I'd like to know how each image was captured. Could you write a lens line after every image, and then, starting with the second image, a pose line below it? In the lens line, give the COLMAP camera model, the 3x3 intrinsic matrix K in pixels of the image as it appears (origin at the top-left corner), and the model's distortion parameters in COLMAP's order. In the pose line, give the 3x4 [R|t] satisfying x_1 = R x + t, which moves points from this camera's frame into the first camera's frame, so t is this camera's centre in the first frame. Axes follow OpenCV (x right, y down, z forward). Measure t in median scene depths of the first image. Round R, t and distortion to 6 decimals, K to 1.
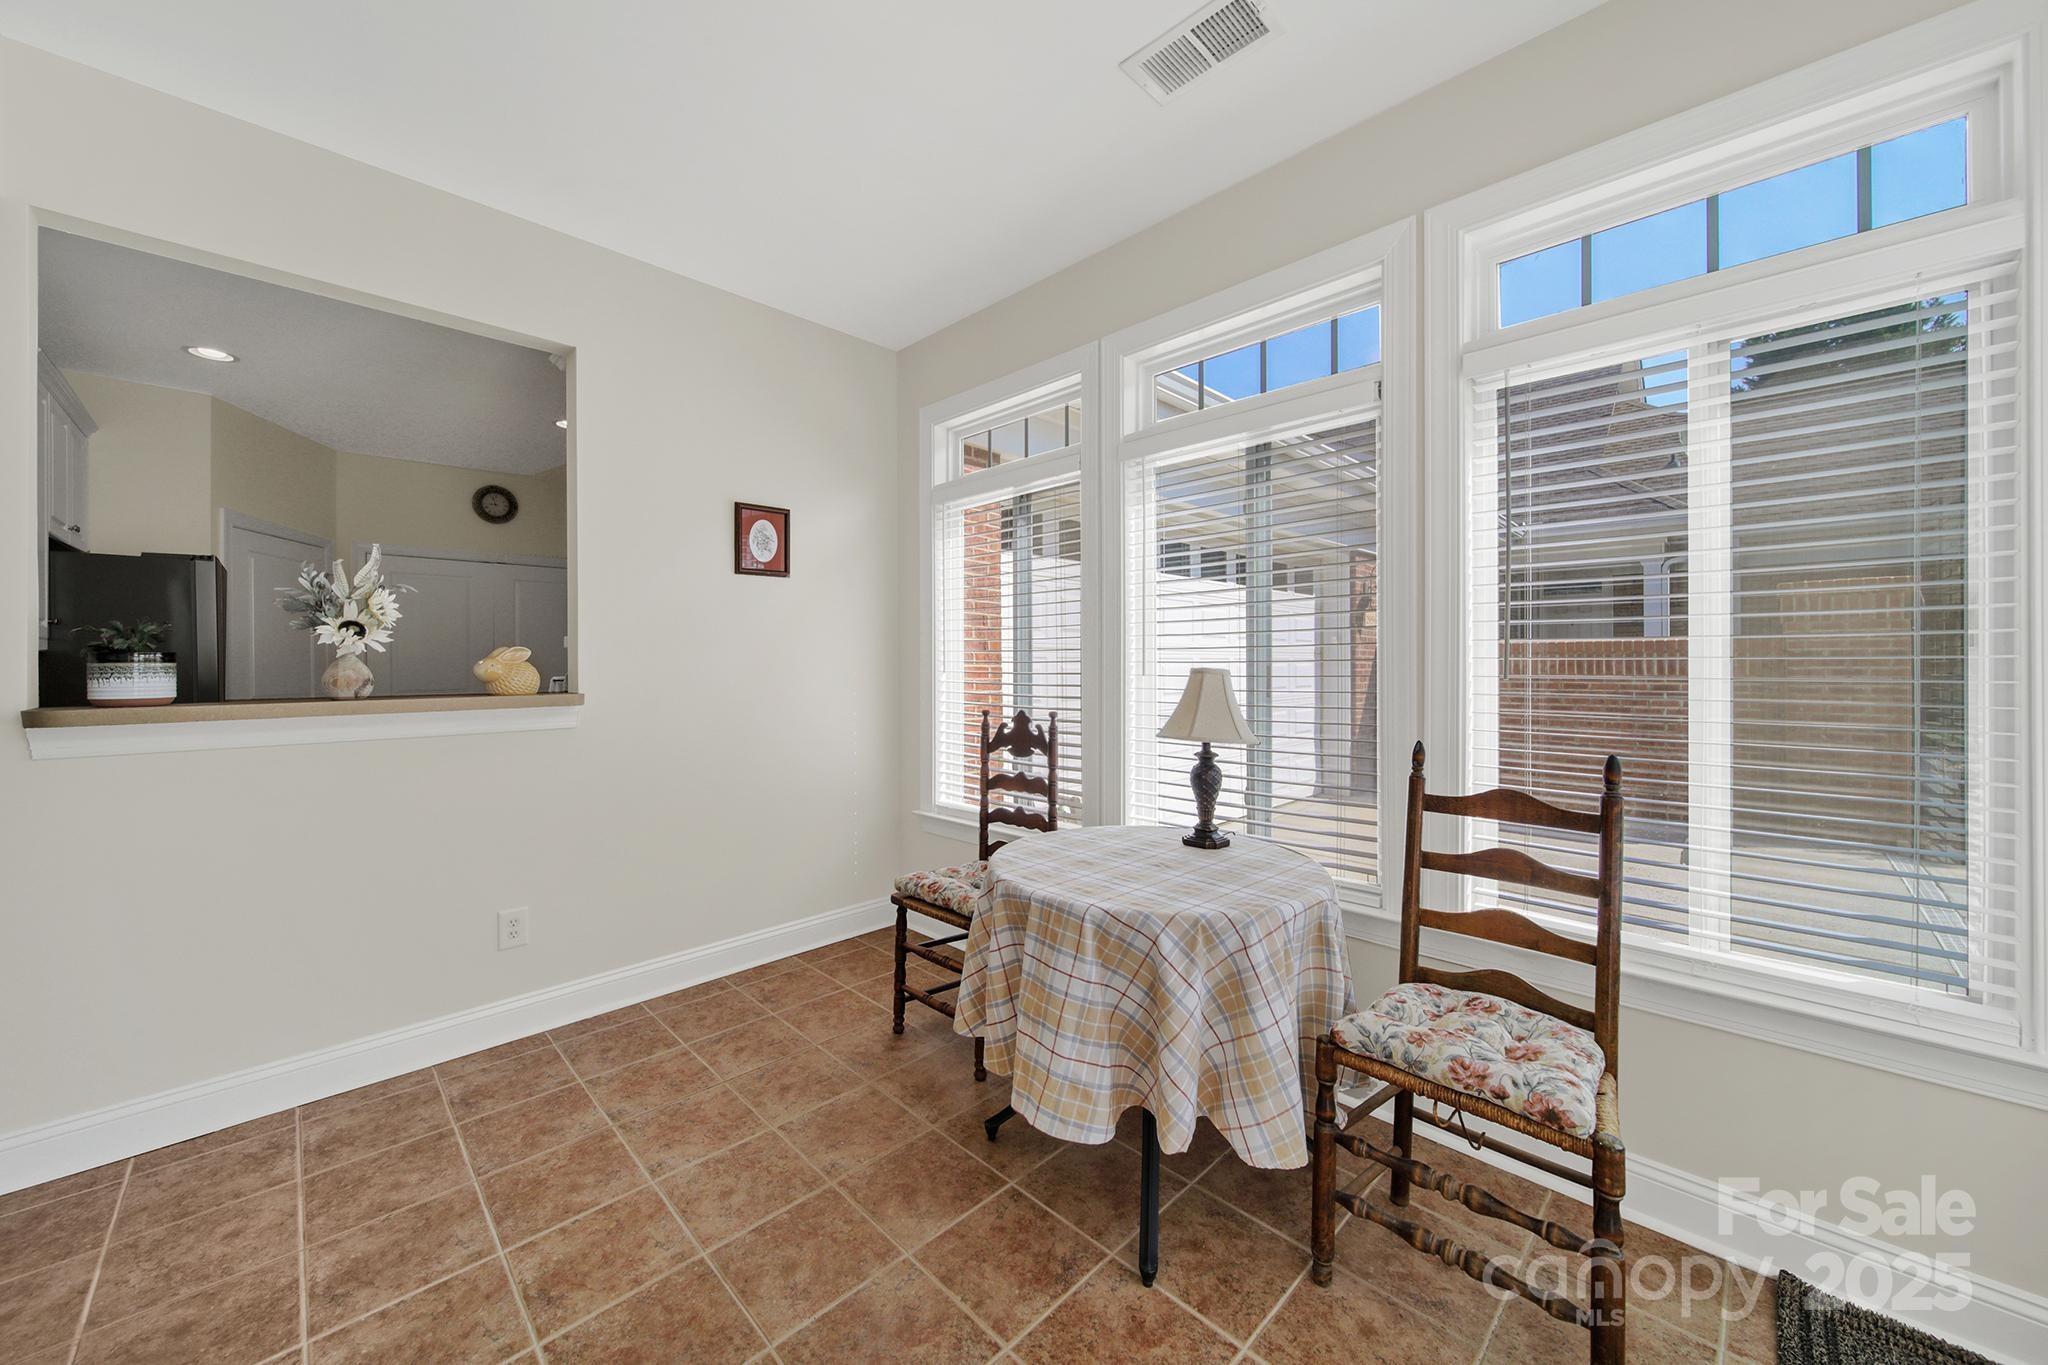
lens RADIAL K [[732.1, 0, 1025.5], [0, 732.1, 668.1], [0, 0, 1]] dist [-0.007361, 0.000106]
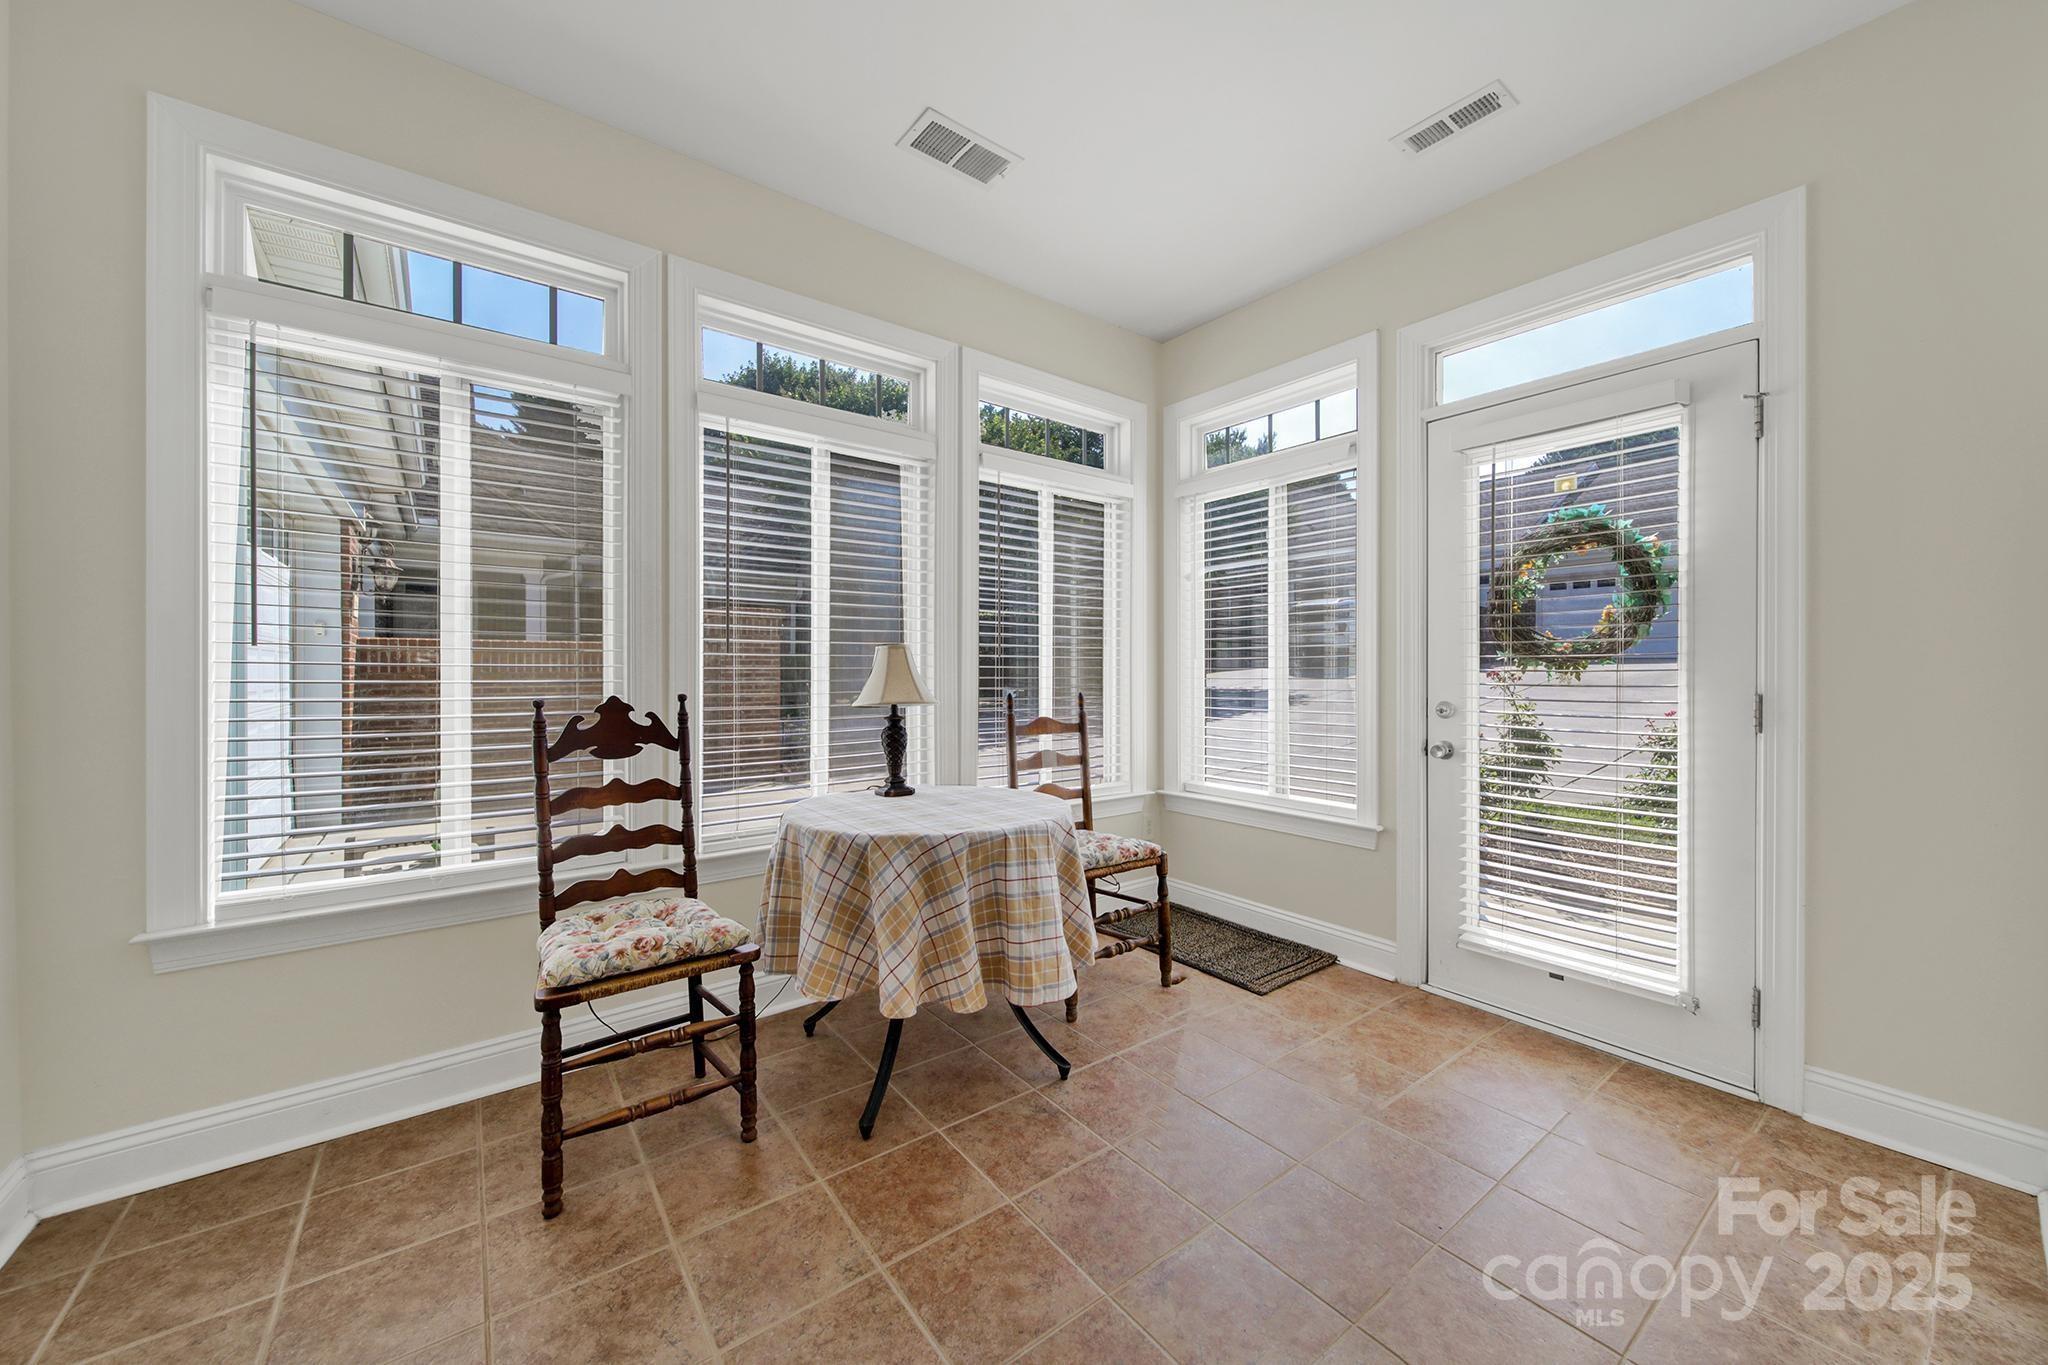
lens RADIAL K [[732.1, 0, 1020.5], [0, 732.1, 680.4], [0, 0, 1]] dist [-0.007361, 0.000106]
pose [[0.152112, -0.007887, 0.988332, -0.695279], [0.006801, 0.999953, 0.006933, 0.040636], [-0.988340, 0.005667, 0.152159, 0.492654]]
